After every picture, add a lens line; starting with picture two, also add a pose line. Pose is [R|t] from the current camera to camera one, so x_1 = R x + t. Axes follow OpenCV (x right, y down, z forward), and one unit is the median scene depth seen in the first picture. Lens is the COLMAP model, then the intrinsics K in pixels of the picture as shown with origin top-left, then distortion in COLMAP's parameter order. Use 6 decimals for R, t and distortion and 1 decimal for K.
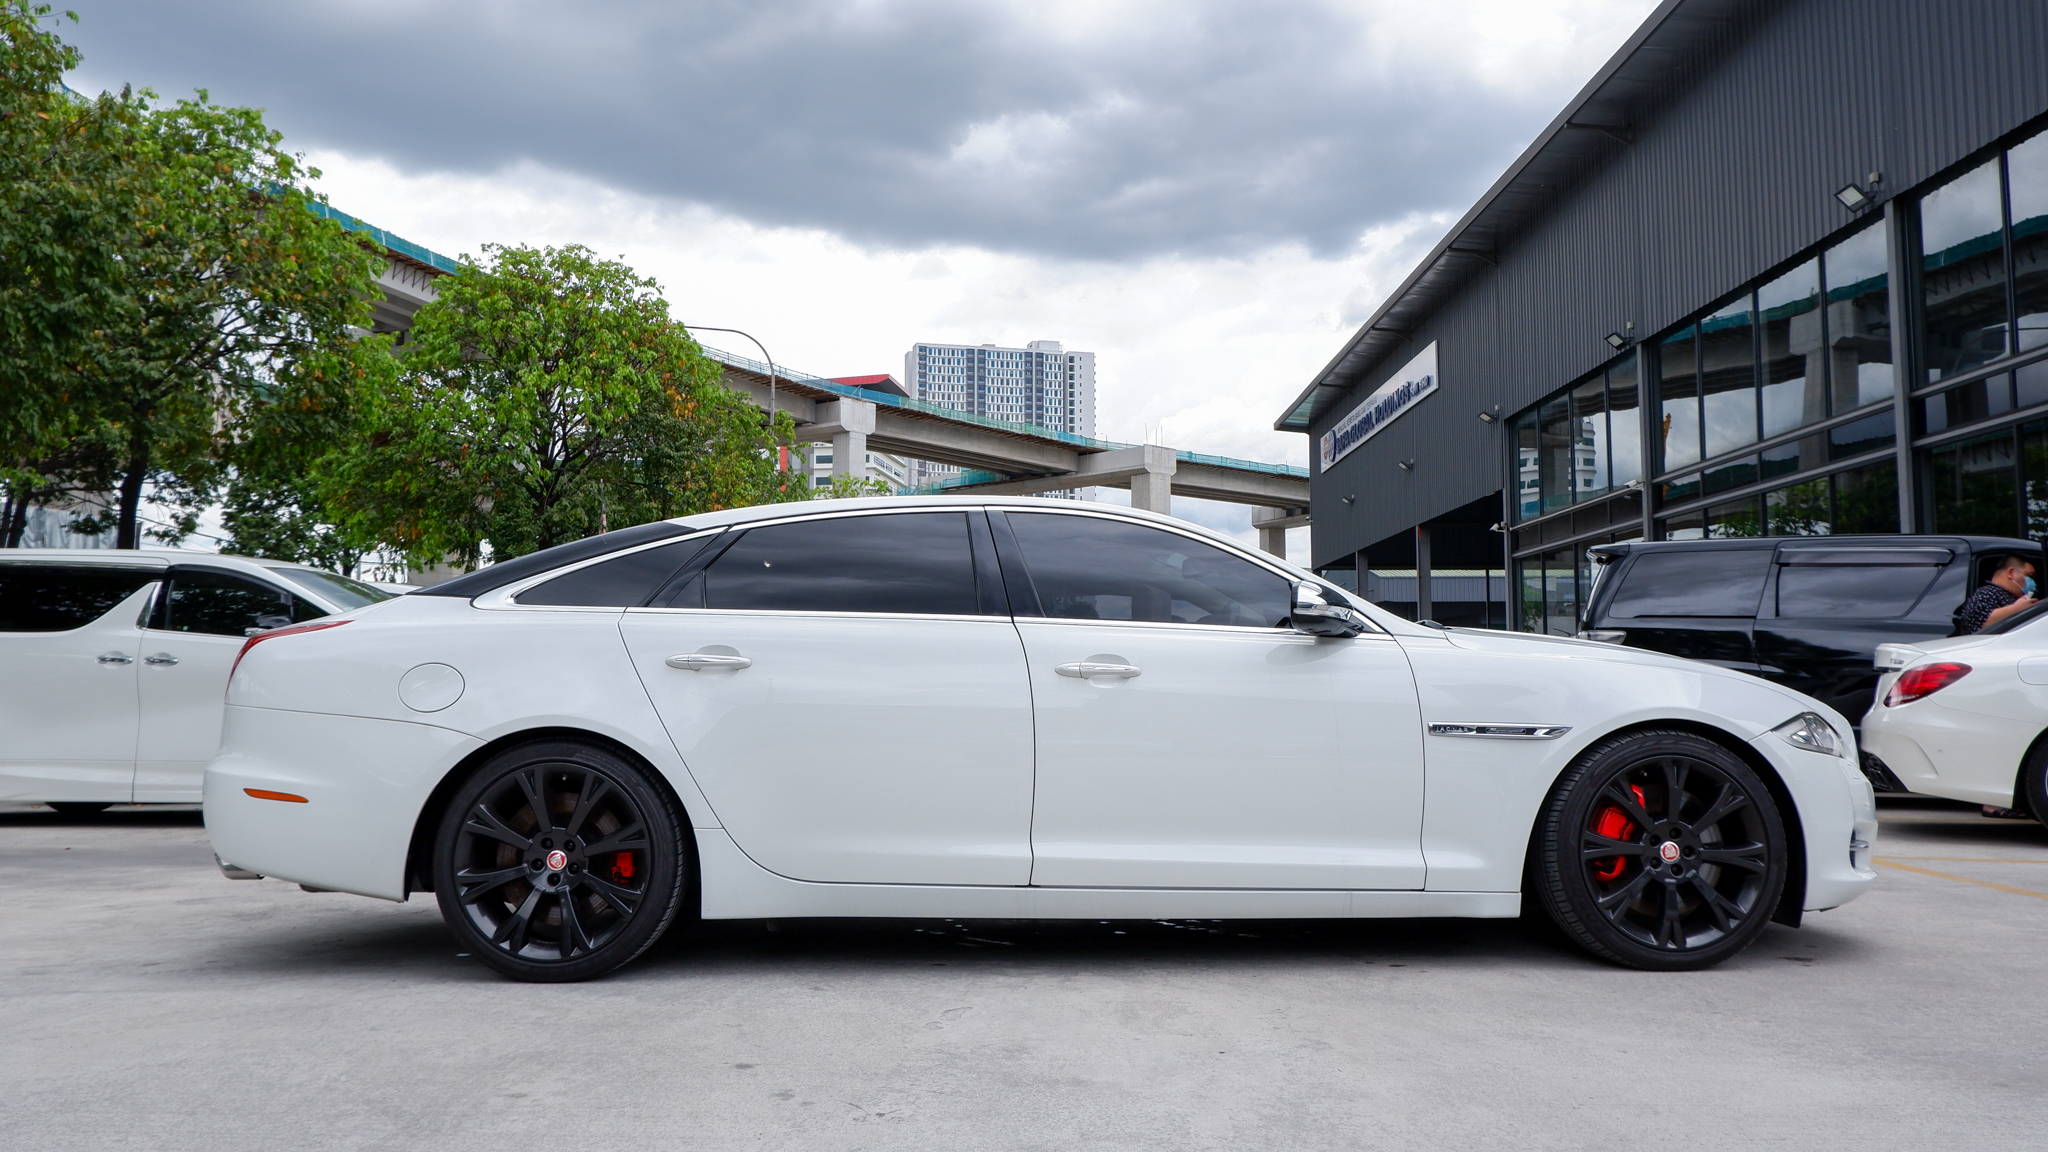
lens RADIAL K [[1487.2, 0, 1024.0], [0, 1487.2, 576.0], [0, 0, 1]] dist [0.187973, 0.000519]
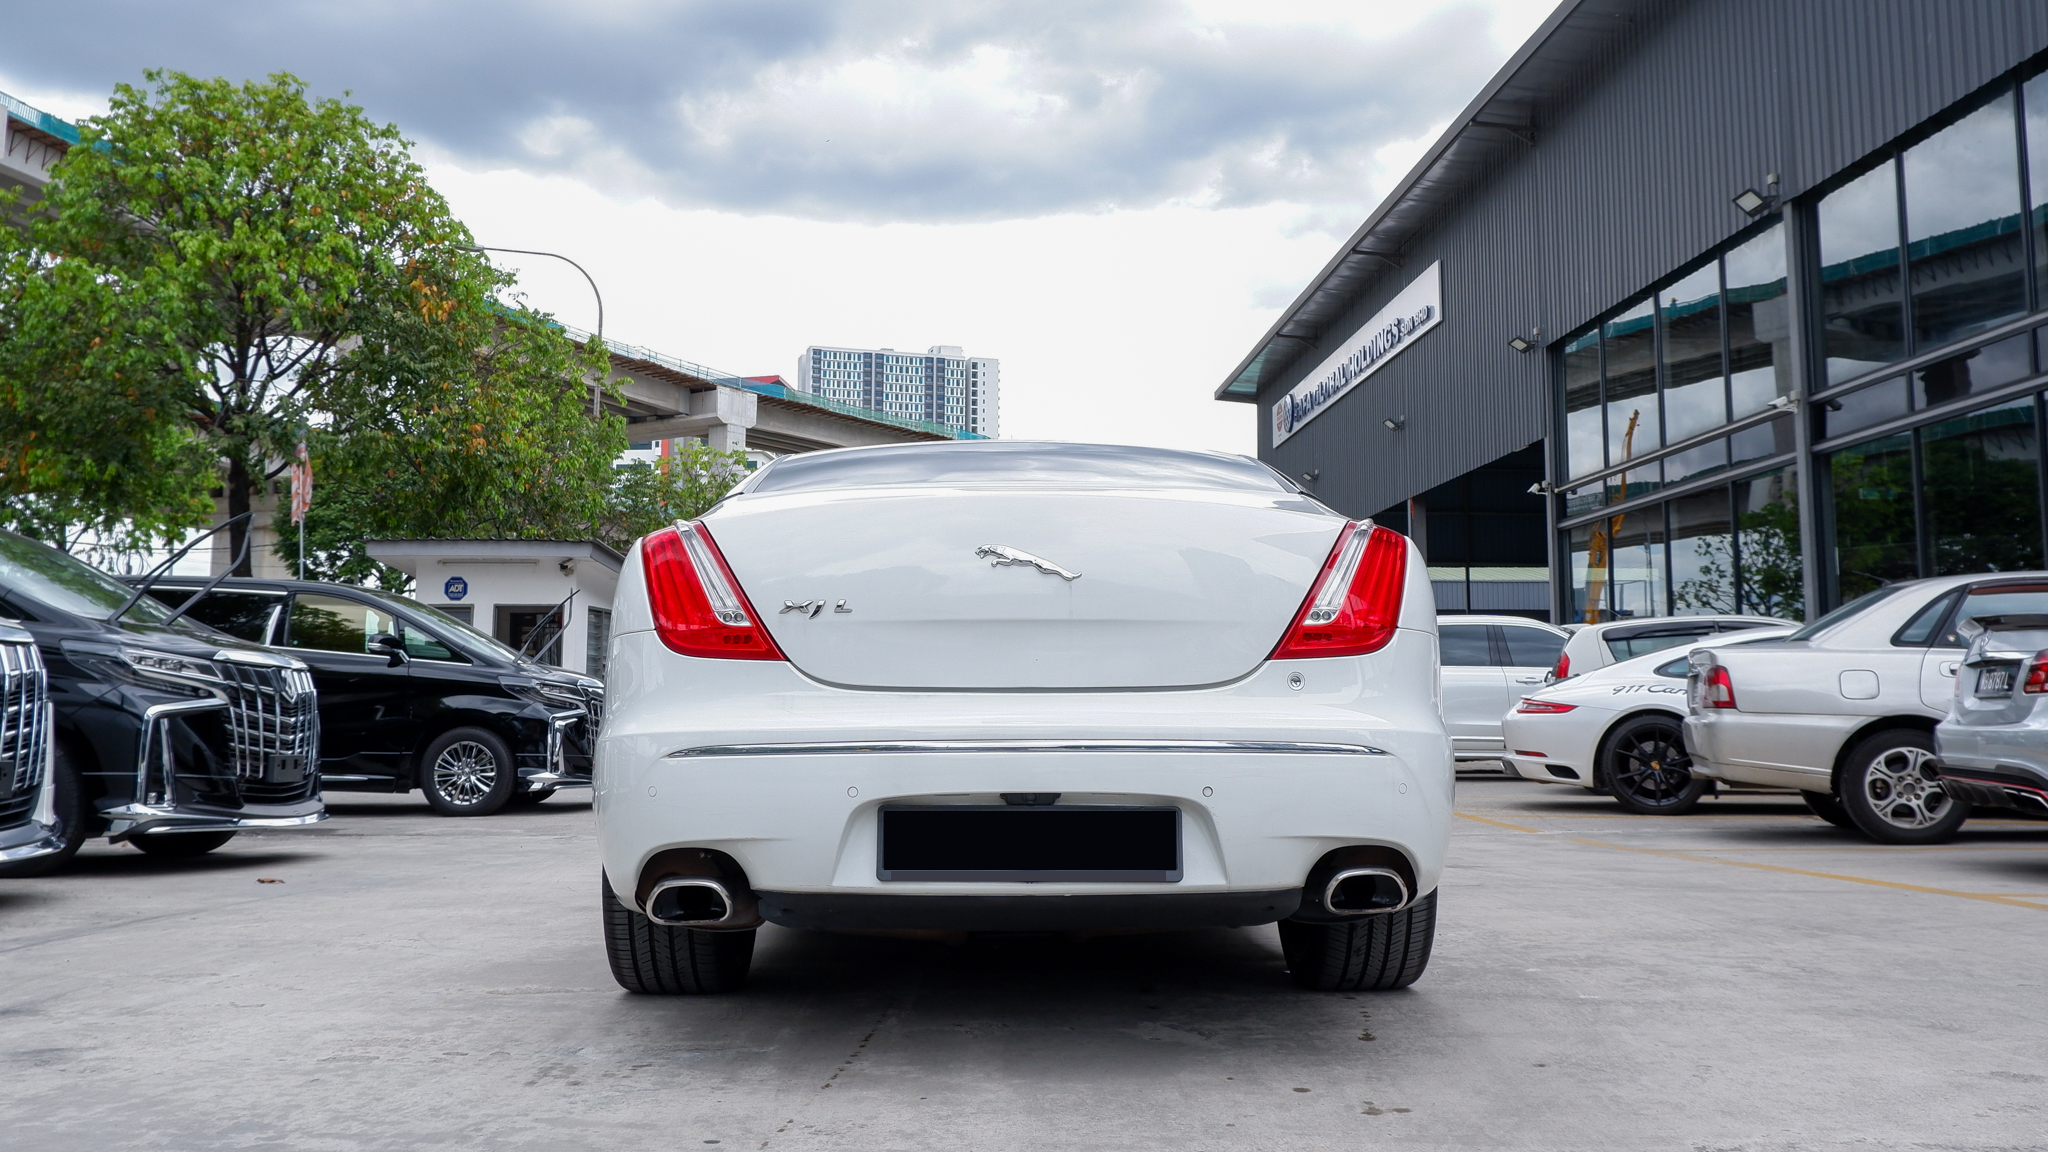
lens RADIAL K [[1427.8, 0, 1024.0], [0, 1427.8, 576.0], [0, 0, 1]] dist [0.035800, 0.001213]
pose [[0.997606, 0.011086, 0.068254, 0.005738], [-0.009571, 0.999701, -0.022485, 0.018777], [-0.068483, 0.021778, 0.997415, 0.191807]]
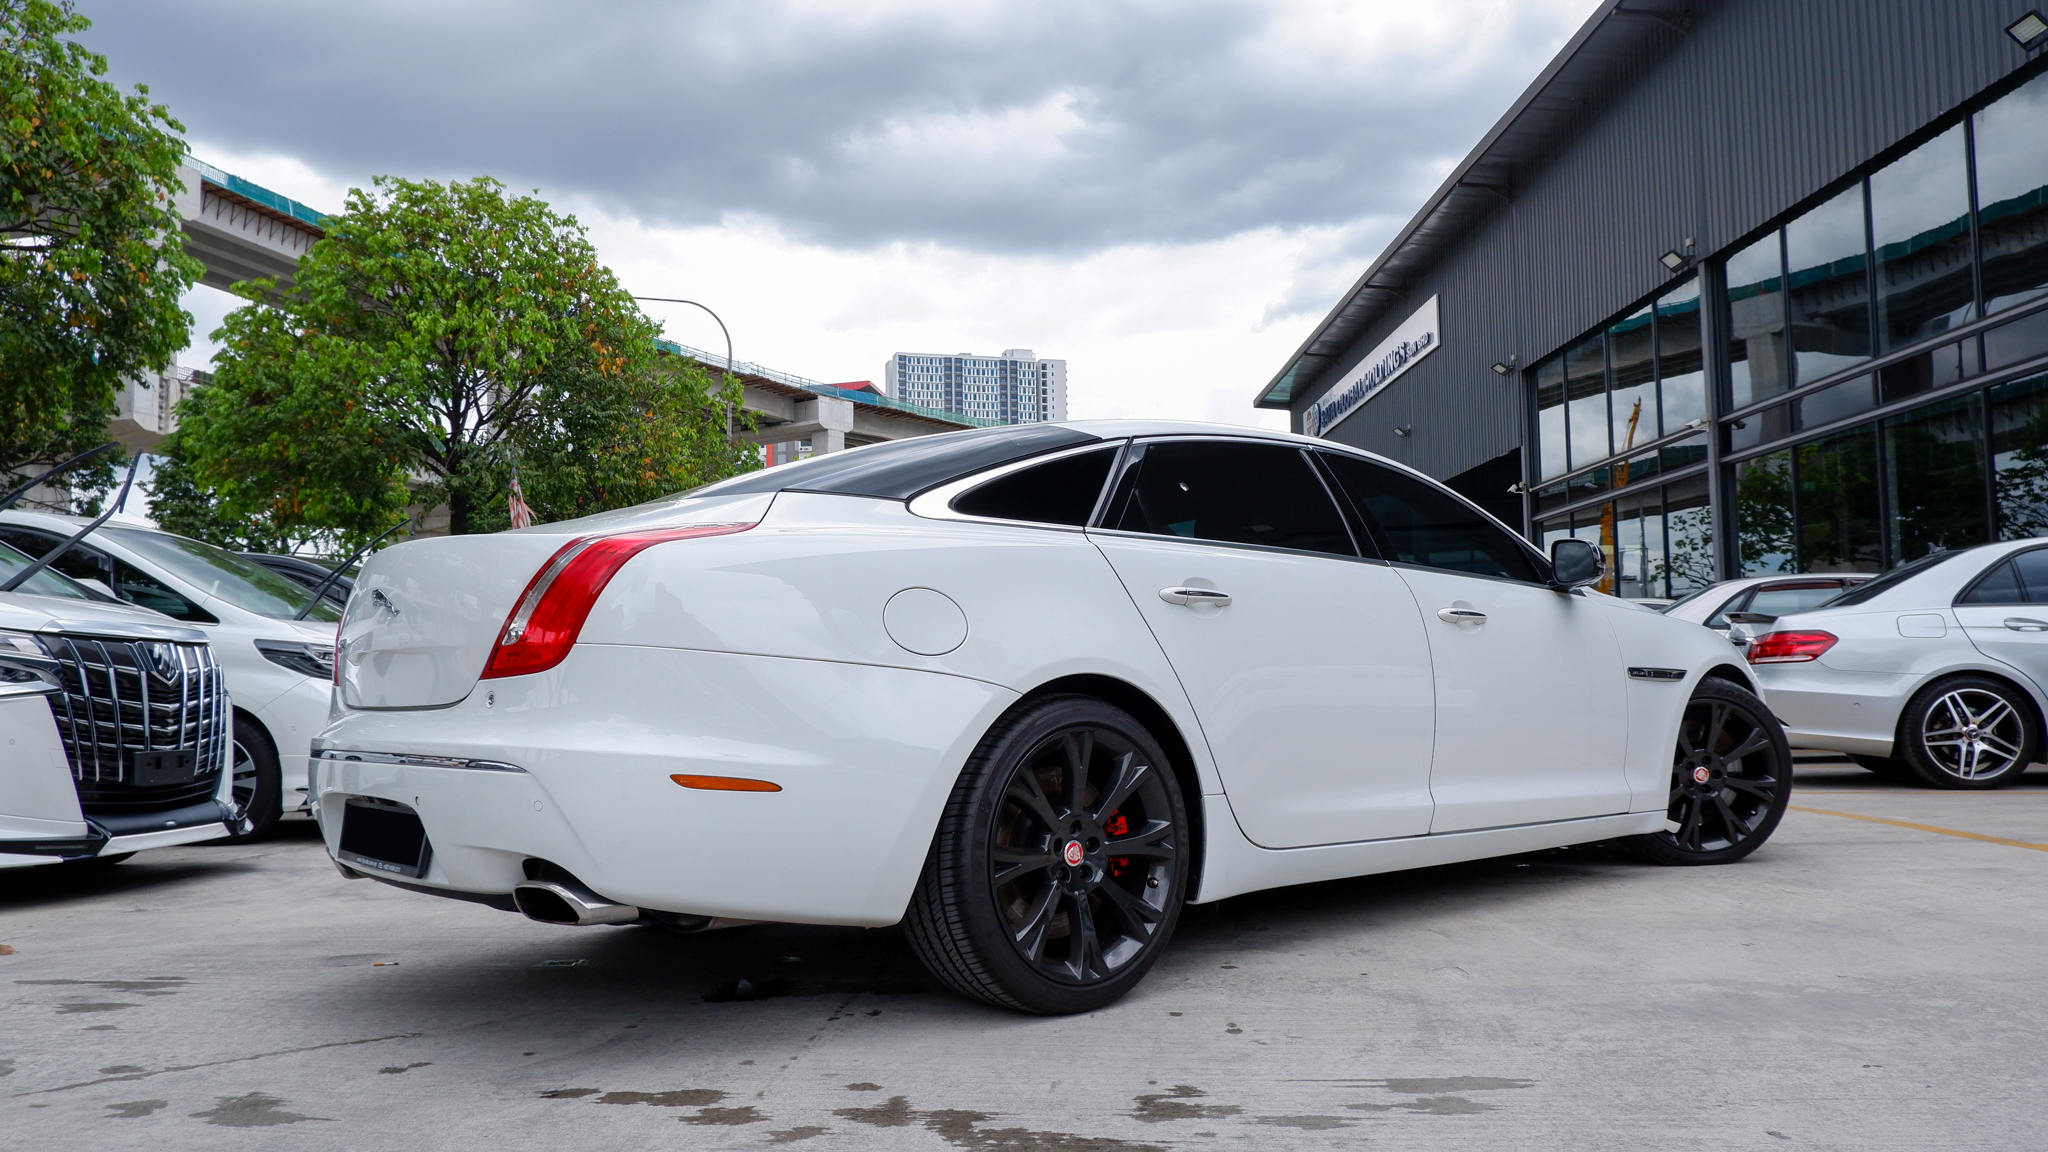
lens RADIAL K [[1319.9, 0, 1057.9], [0, 1319.9, 598.0], [0, 0, 1]] dist [0.073483, -0.000178]
pose [[0.999049, -0.013321, 0.041522, 0.001496], [0.012765, 0.999826, 0.013636, 0.012206], [-0.041696, -0.013093, 0.999045, 0.129841]]
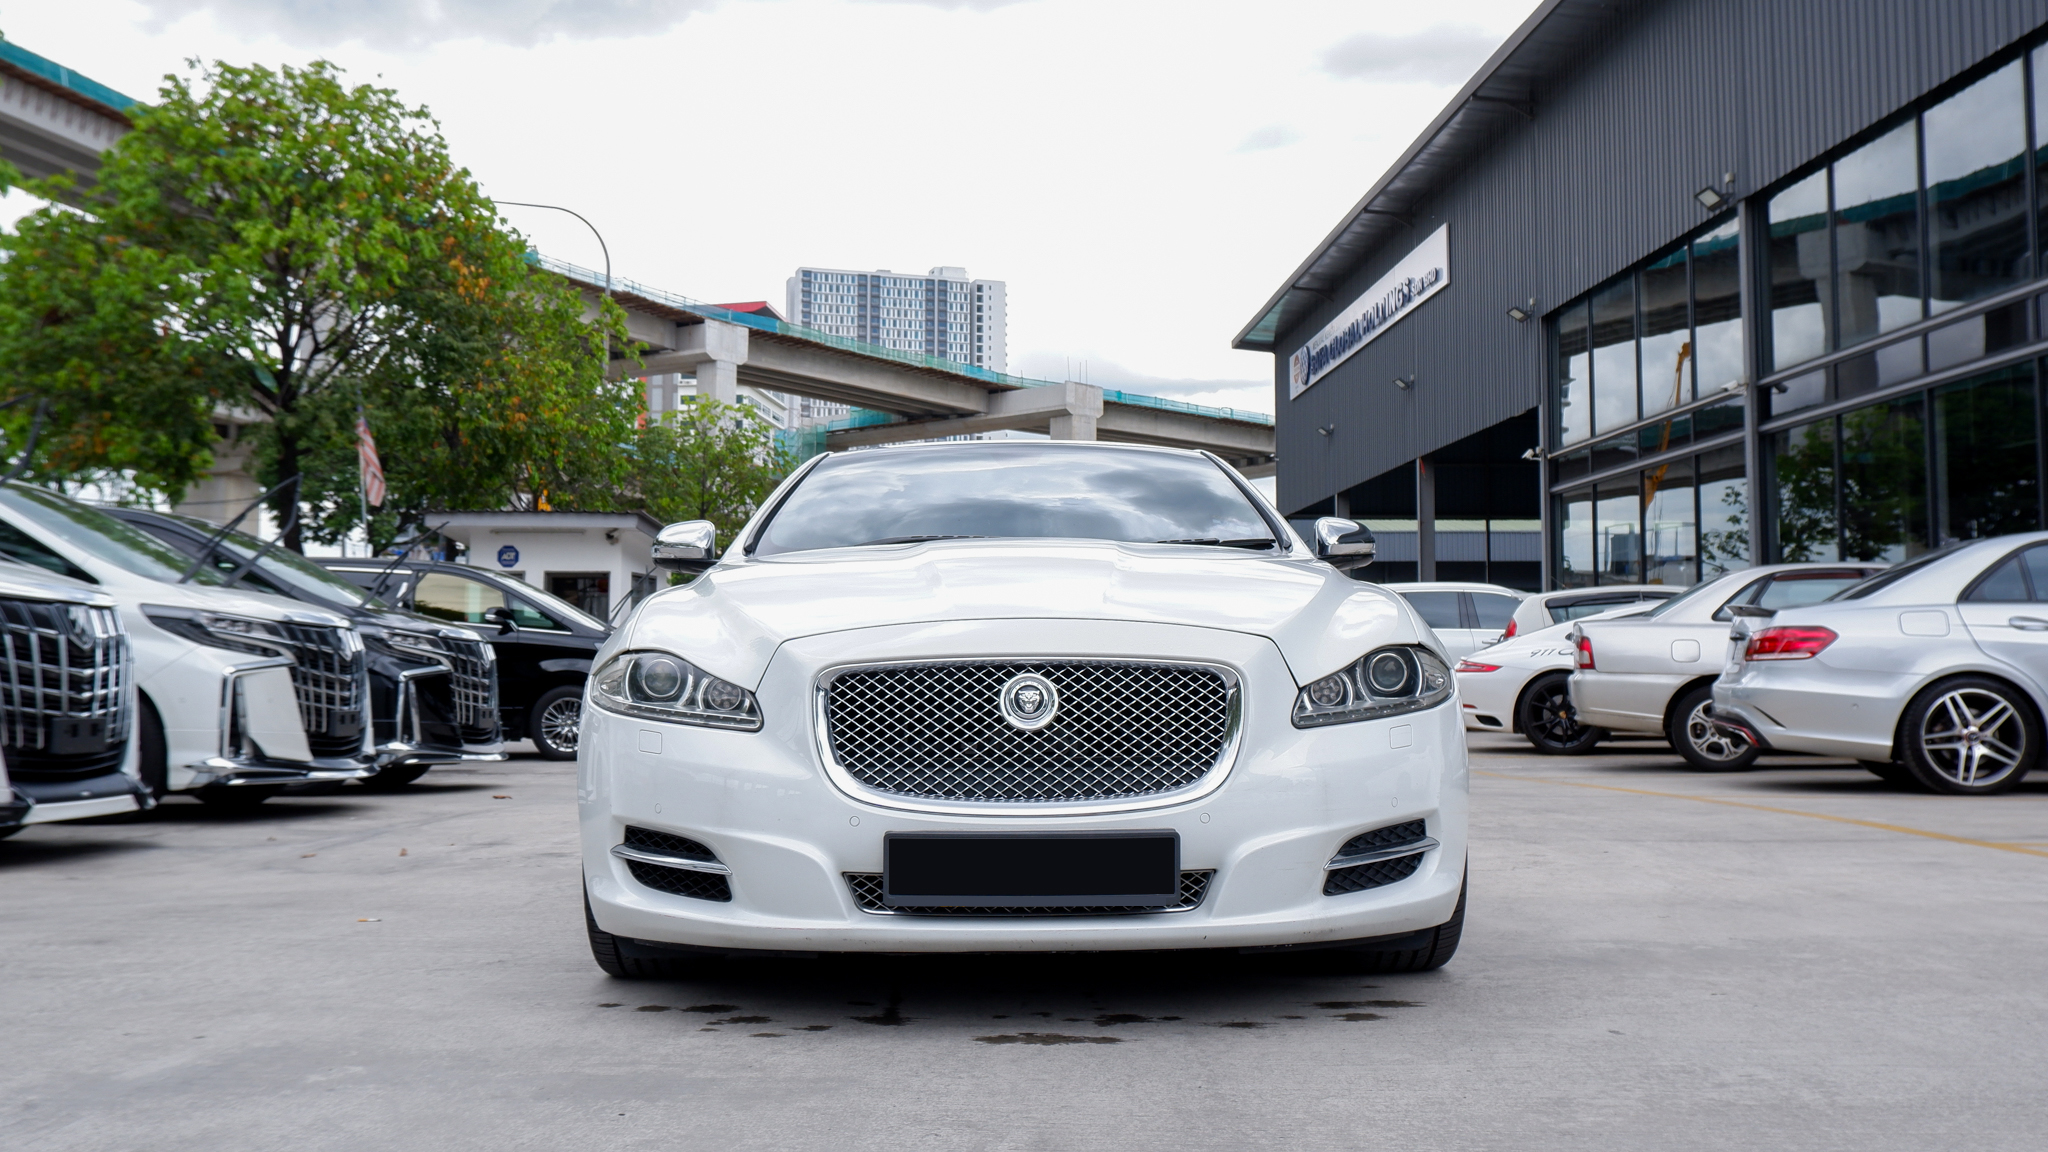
lens RADIAL K [[1625.0, 0, 1024.0], [0, 1625.0, 576.0], [0, 0, 1]] dist [0.060890, 0.002947]
pose [[0.998016, 0.005232, 0.062751, -0.001649], [-0.006334, 0.999829, 0.017378, 0.011259], [-0.062649, -0.017741, 0.997878, 0.106618]]
